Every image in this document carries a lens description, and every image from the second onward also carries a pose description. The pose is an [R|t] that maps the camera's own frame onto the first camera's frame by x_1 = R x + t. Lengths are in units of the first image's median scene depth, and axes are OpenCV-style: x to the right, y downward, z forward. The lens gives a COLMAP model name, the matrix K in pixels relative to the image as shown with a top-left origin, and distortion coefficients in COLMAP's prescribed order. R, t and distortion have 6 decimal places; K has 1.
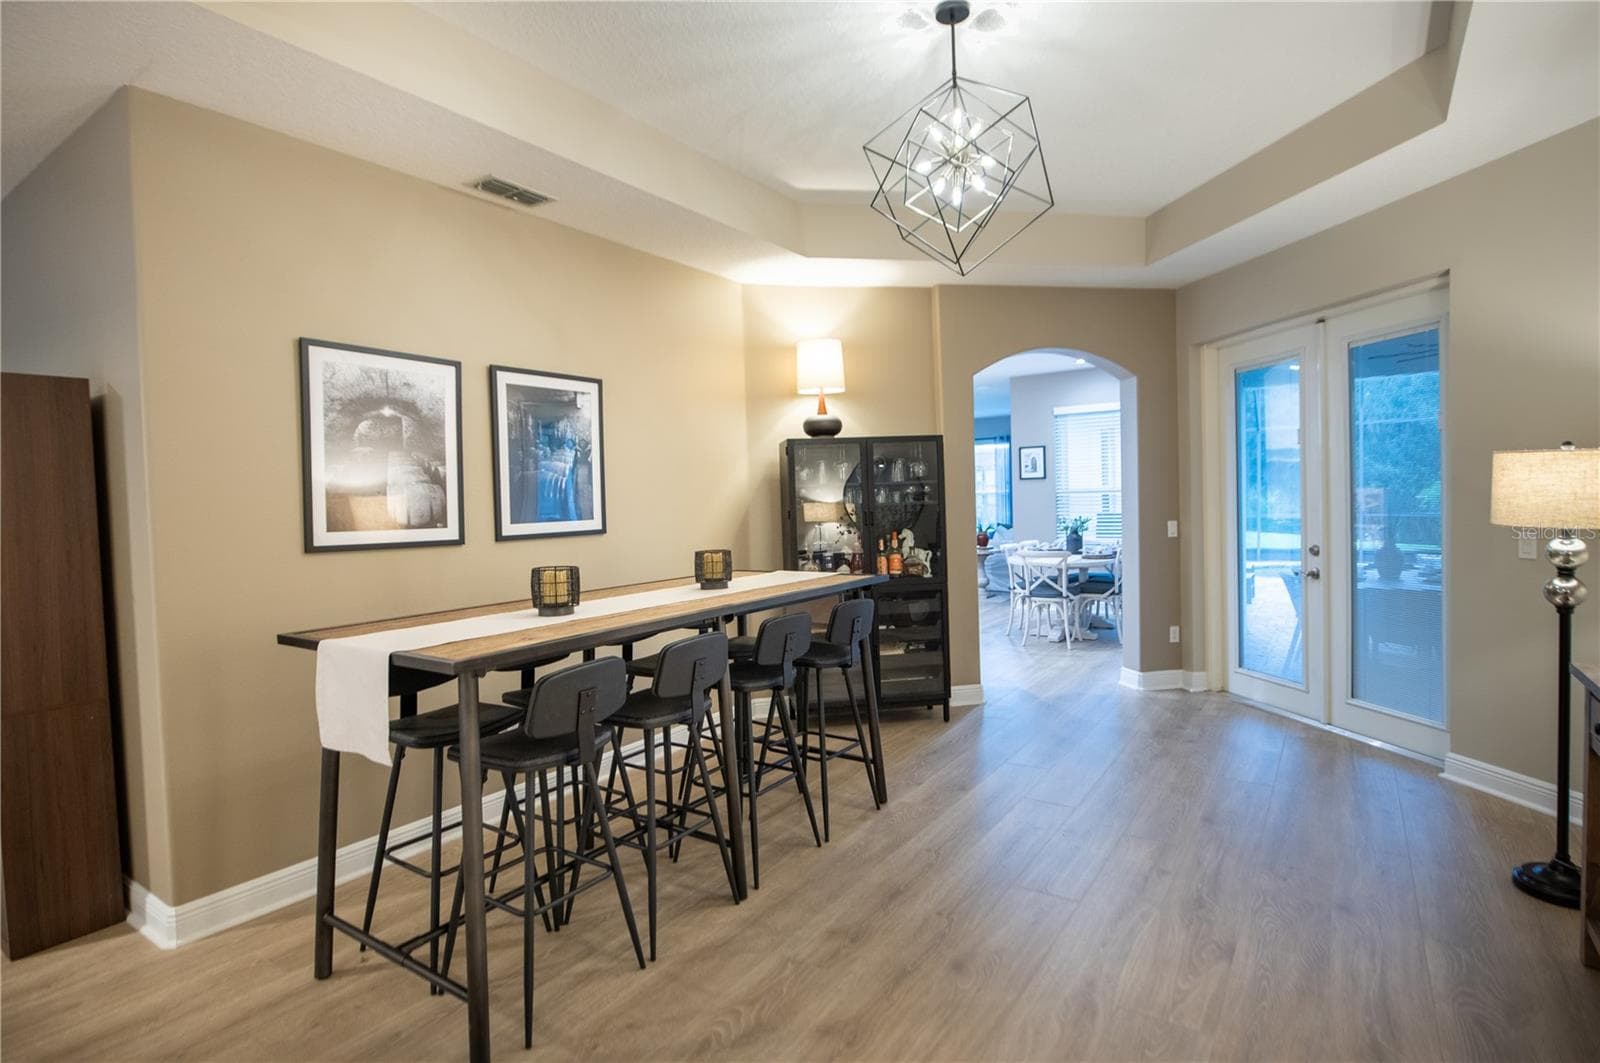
lens RADIAL K [[823.9, 0, 795.2], [0, 823.9, 522.8], [0, 0, 1]] dist [0.000969, 0.000180]
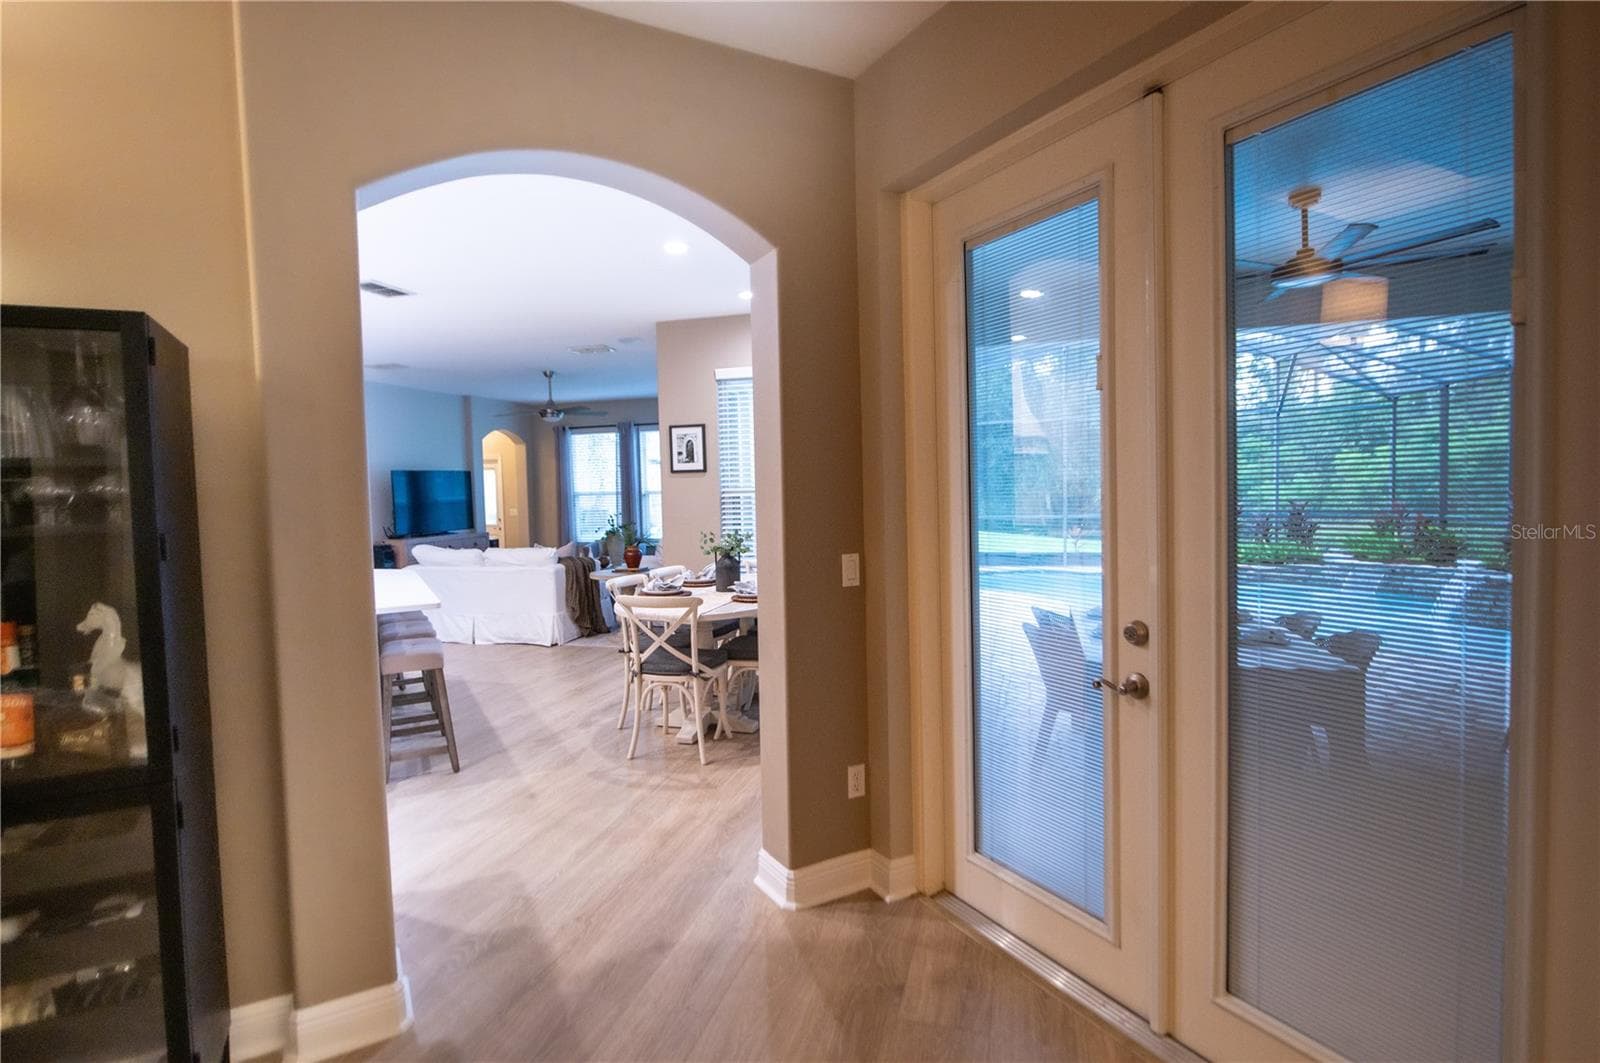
lens RADIAL K [[801.3, 0, 797.6], [0, 801.3, 524.2], [0, 0, 1]] dist [-0.003422, -0.000493]
pose [[0.952297, -0.008858, 0.305044, 0.279911], [0.006642, 0.999943, 0.008300, -0.023815], [-0.305100, -0.005878, 0.952302, 0.550654]]
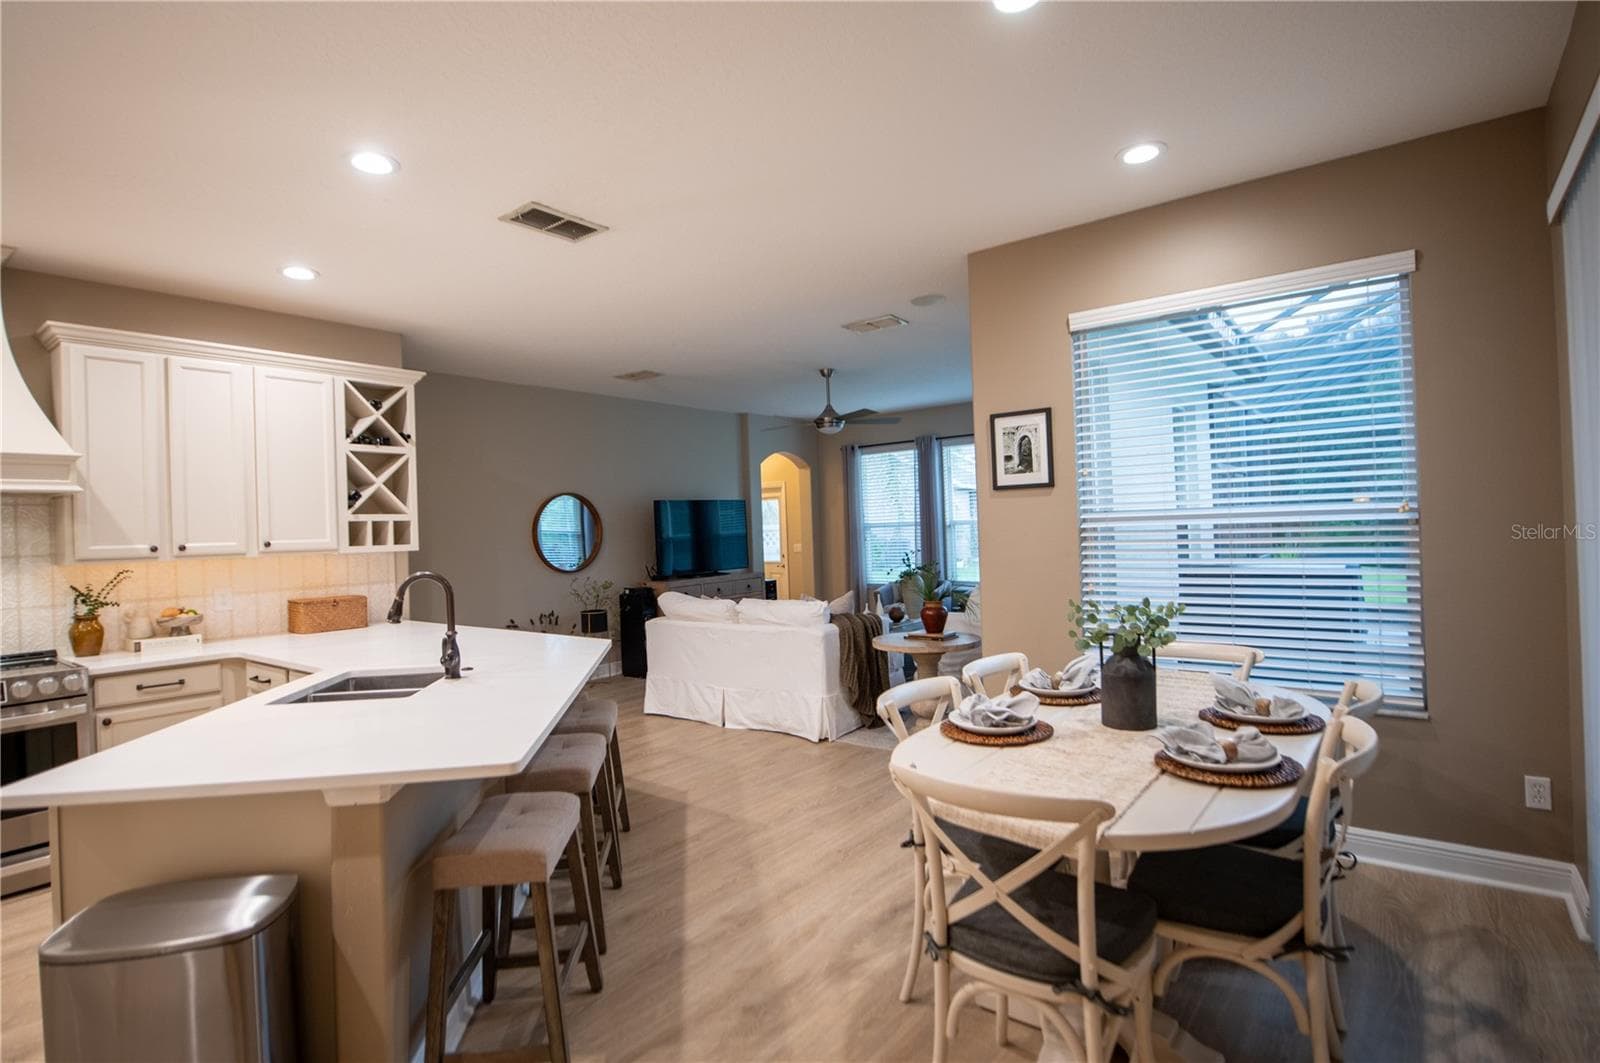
lens RADIAL K [[801.3, 0, 797.6], [0, 801.3, 524.2], [0, 0, 1]] dist [-0.003422, -0.000493]
pose [[0.997898, -0.008162, -0.064283, 0.327851], [0.006046, 0.999436, -0.033043, -0.035852], [0.064516, 0.032585, 0.997385, 0.964189]]
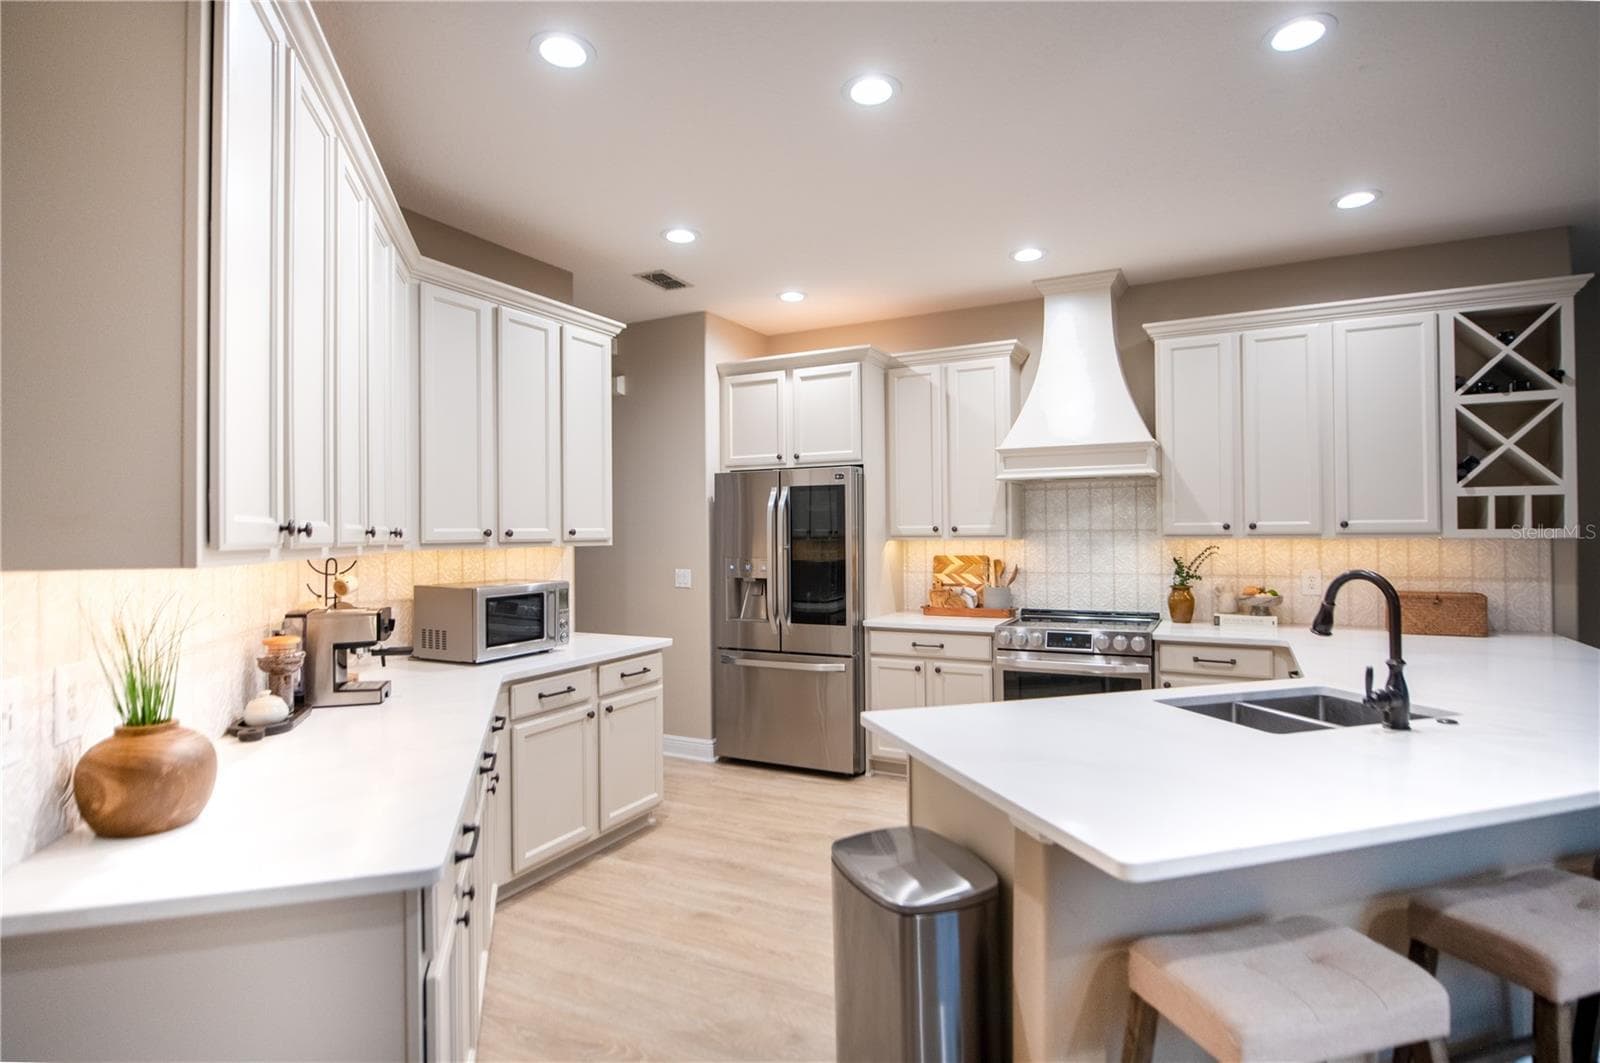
lens RADIAL K [[823.9, 0, 795.2], [0, 823.9, 522.8], [0, 0, 1]] dist [0.000969, 0.000180]
pose [[0.121729, 0.014287, -0.992461, 0.446753], [-0.022666, 0.999676, 0.011611, -0.049170], [0.992305, 0.021081, 0.122014, 1.281200]]
